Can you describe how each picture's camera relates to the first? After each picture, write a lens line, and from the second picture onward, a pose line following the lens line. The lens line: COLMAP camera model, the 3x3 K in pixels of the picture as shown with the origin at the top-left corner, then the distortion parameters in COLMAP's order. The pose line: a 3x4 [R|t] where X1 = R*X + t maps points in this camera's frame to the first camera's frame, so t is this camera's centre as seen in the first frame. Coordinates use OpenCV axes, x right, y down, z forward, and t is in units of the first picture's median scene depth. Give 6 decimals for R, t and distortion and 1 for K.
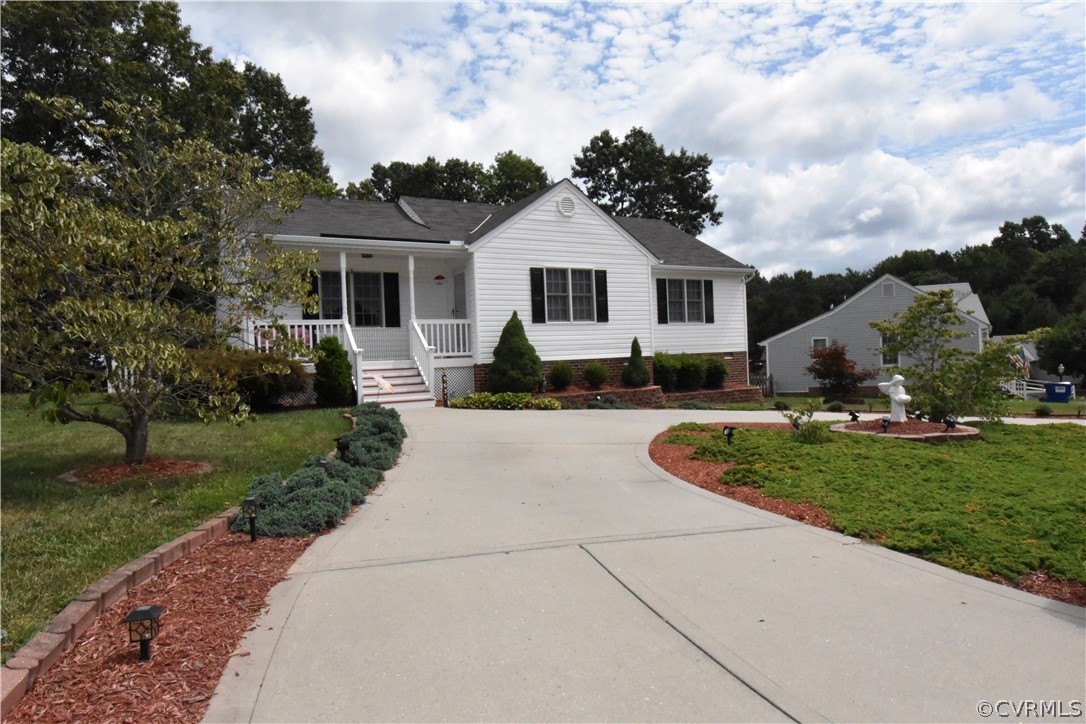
lens RADIAL K [[645.4, 0, 543.0], [0, 645.4, 362.0], [0, 0, 1]] dist [0.000946, -0.000016]
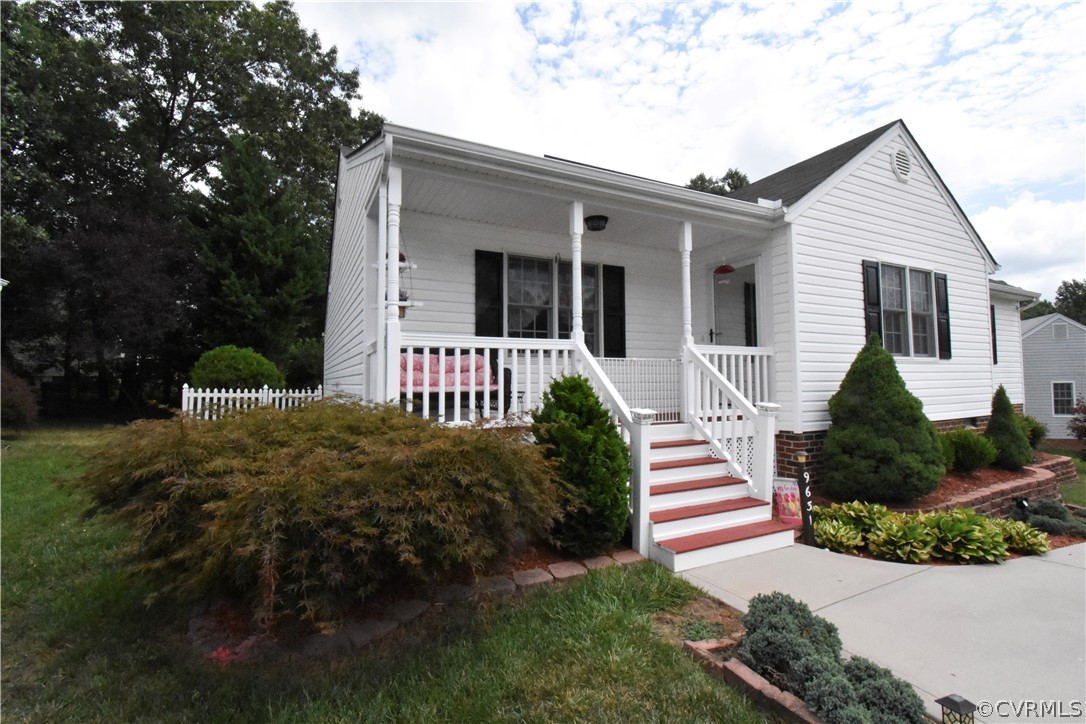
lens RADIAL K [[486.2, 0, 543.0], [0, 486.2, 362.0], [0, 0, 1]] dist [0.000198, -0.000053]
pose [[0.997103, 0.031657, -0.069162, -0.279109], [-0.034777, 0.998409, -0.044393, -0.029503], [0.067646, 0.046670, 0.996617, 0.584401]]
